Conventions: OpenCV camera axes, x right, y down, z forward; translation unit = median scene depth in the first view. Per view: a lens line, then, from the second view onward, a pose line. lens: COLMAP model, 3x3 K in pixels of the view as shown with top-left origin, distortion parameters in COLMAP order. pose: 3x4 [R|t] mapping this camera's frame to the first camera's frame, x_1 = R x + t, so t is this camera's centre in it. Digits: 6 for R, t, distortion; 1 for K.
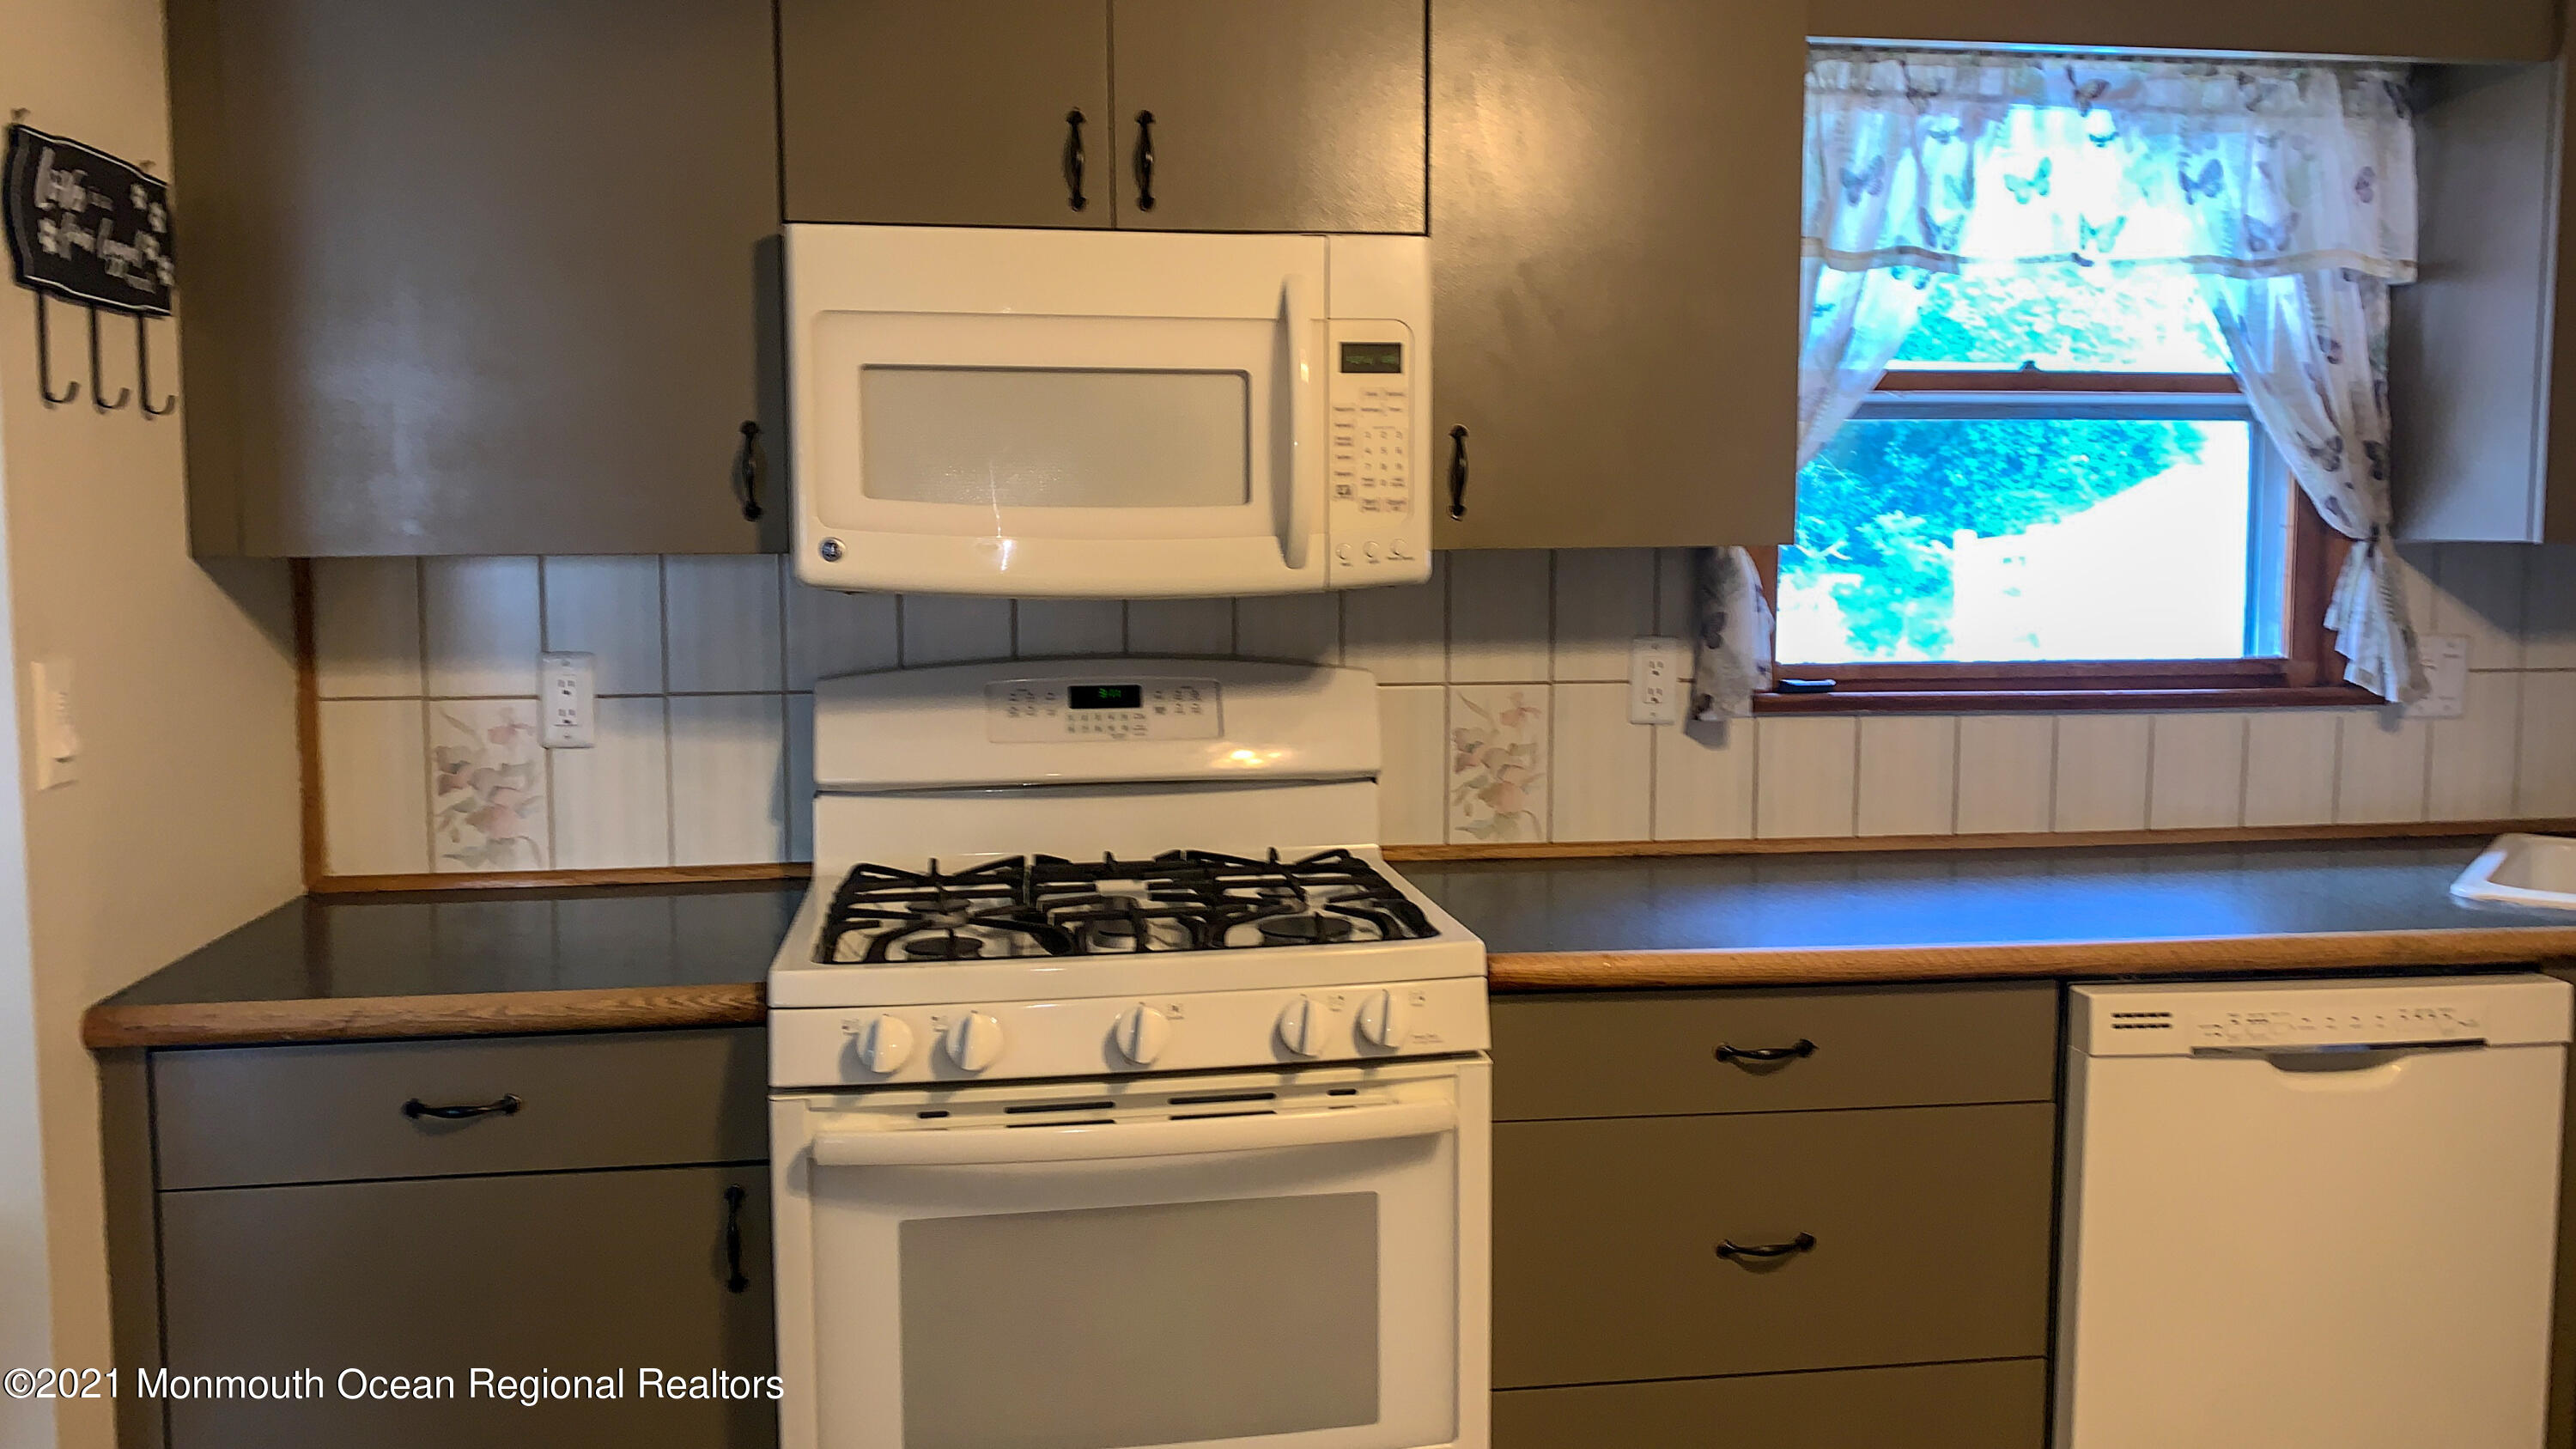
lens RADIAL K [[1963.8, 0, 1285.2], [0, 1963.8, 681.9], [0, 0, 1]] dist [0.102768, -0.175944]
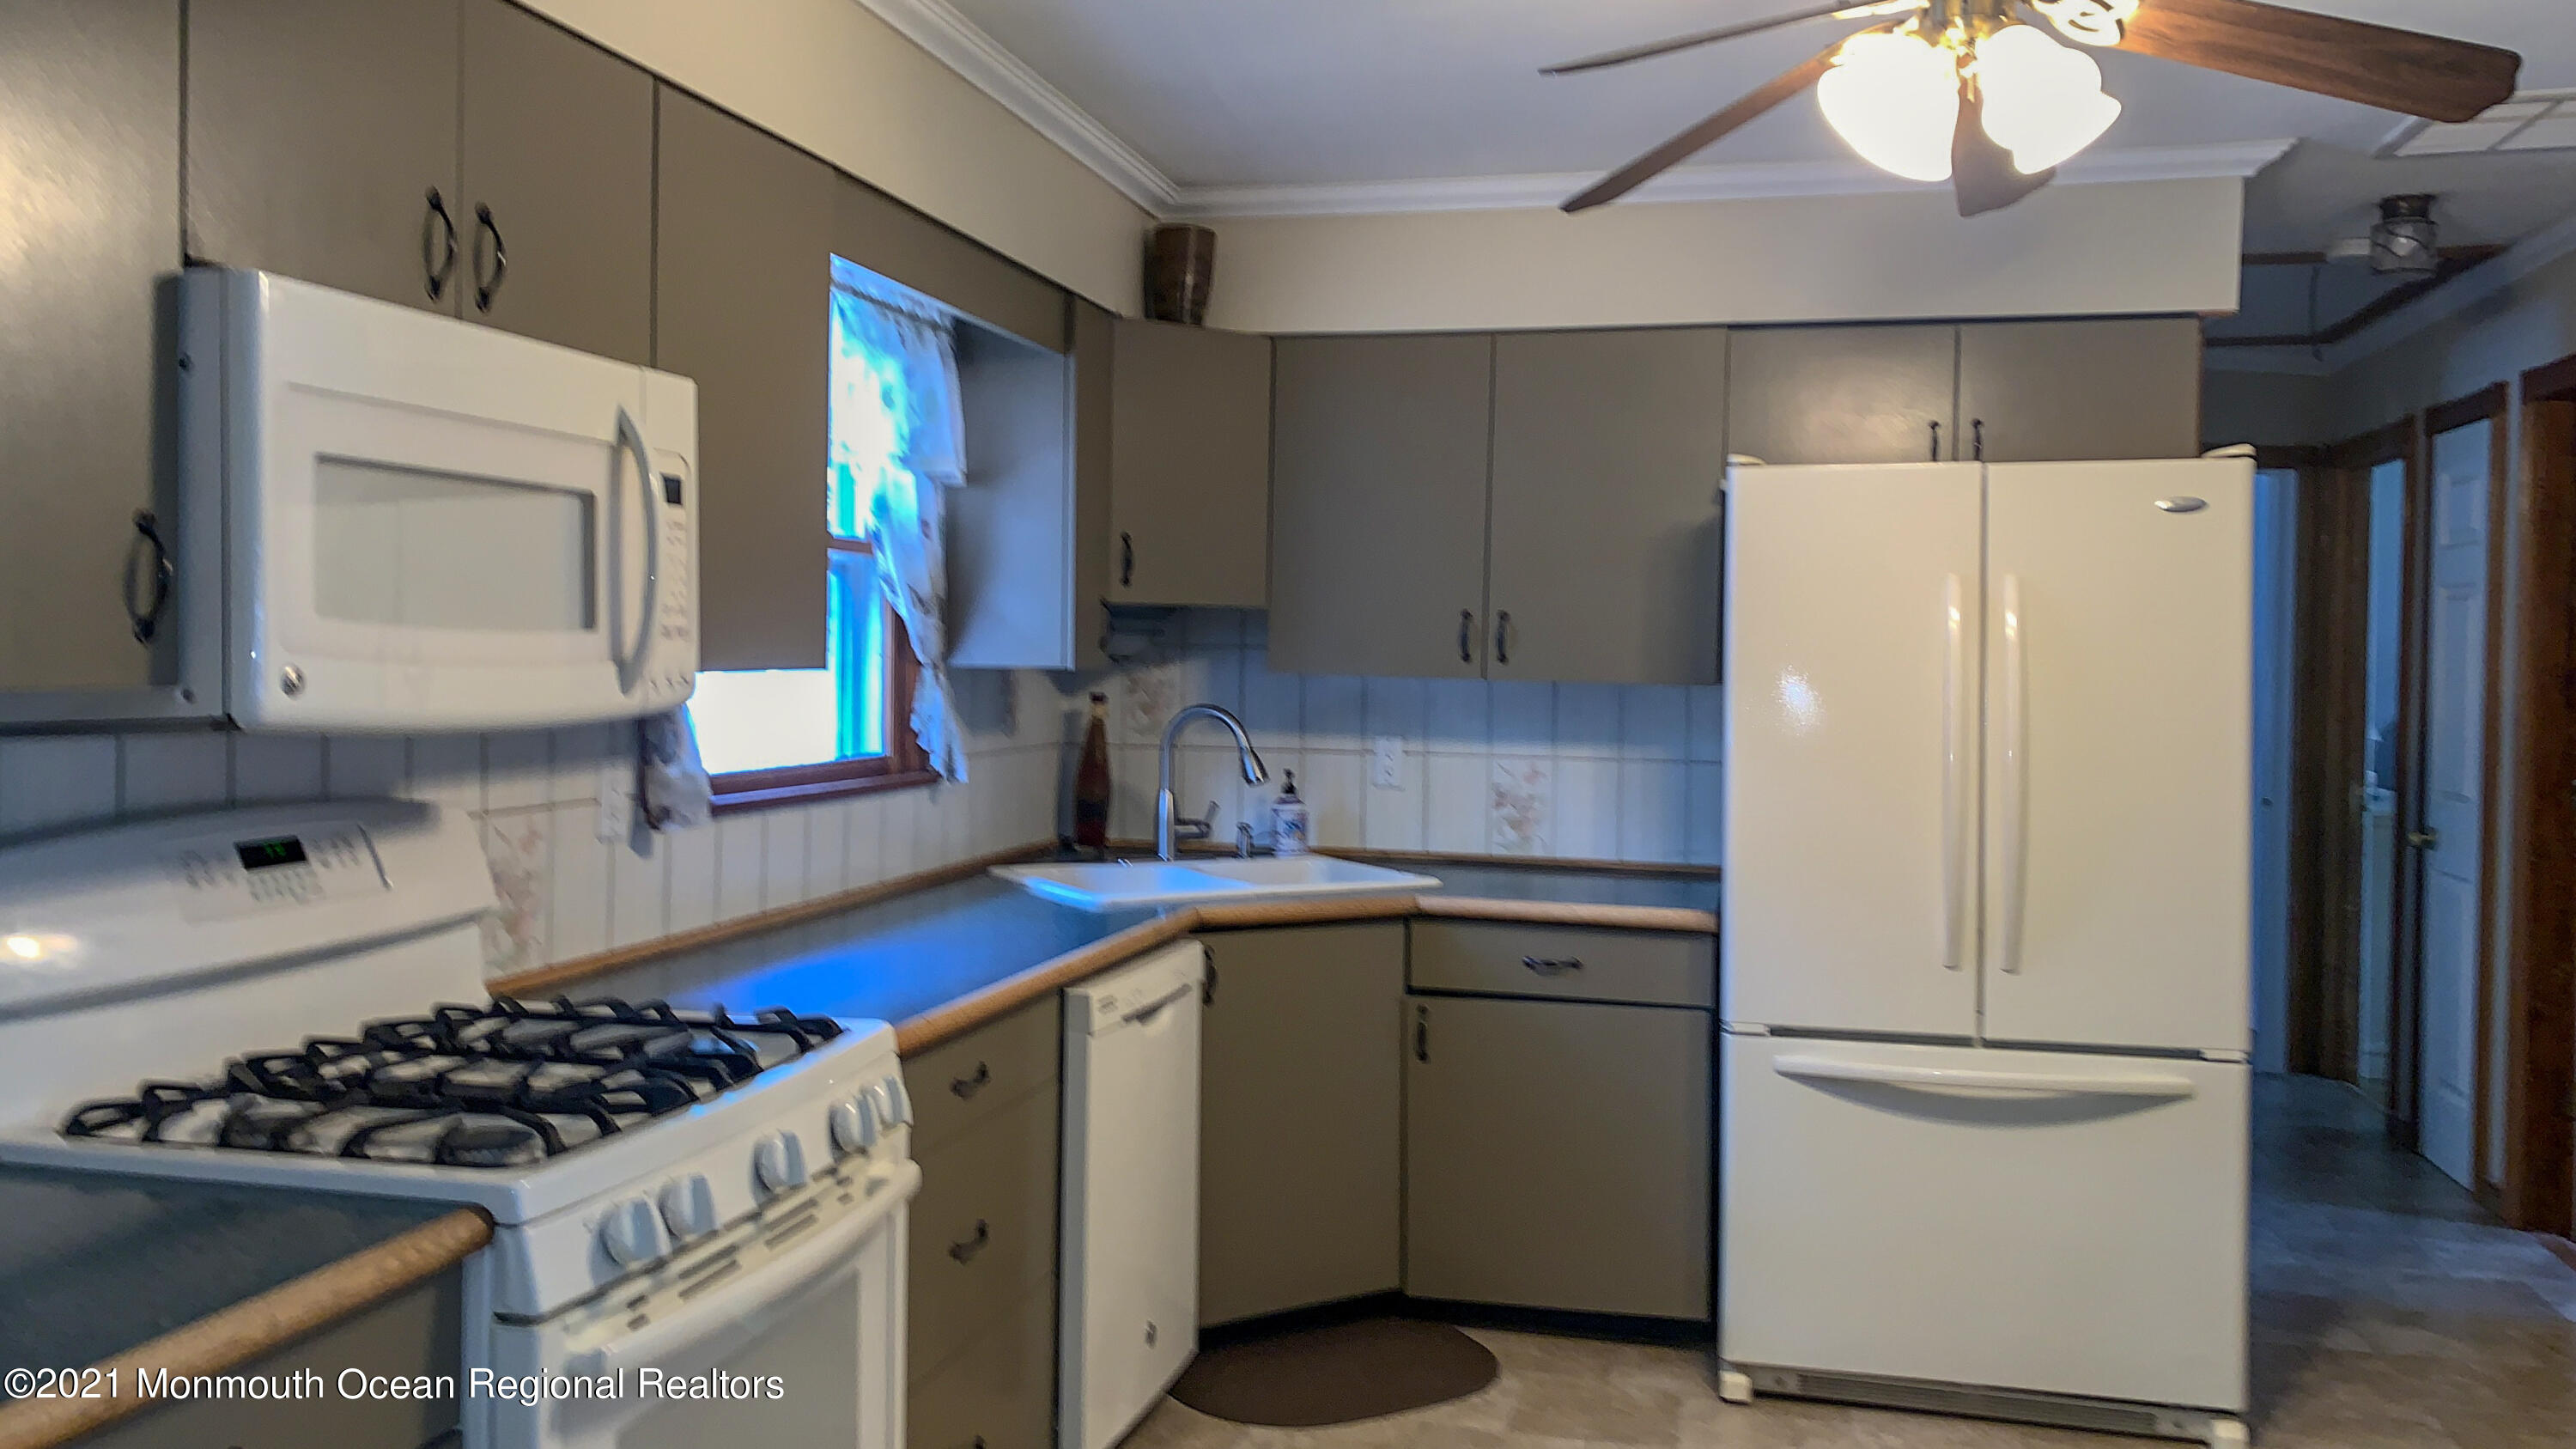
lens RADIAL K [[1963.8, 0, 1285.2], [0, 1963.8, 681.9], [0, 0, 1]] dist [0.102768, -0.175944]
pose [[0.387673, -0.008685, 0.921756, -0.687763], [0.060085, 0.998067, -0.015866, -0.025476], [-0.919837, 0.061534, 0.387445, 0.269785]]
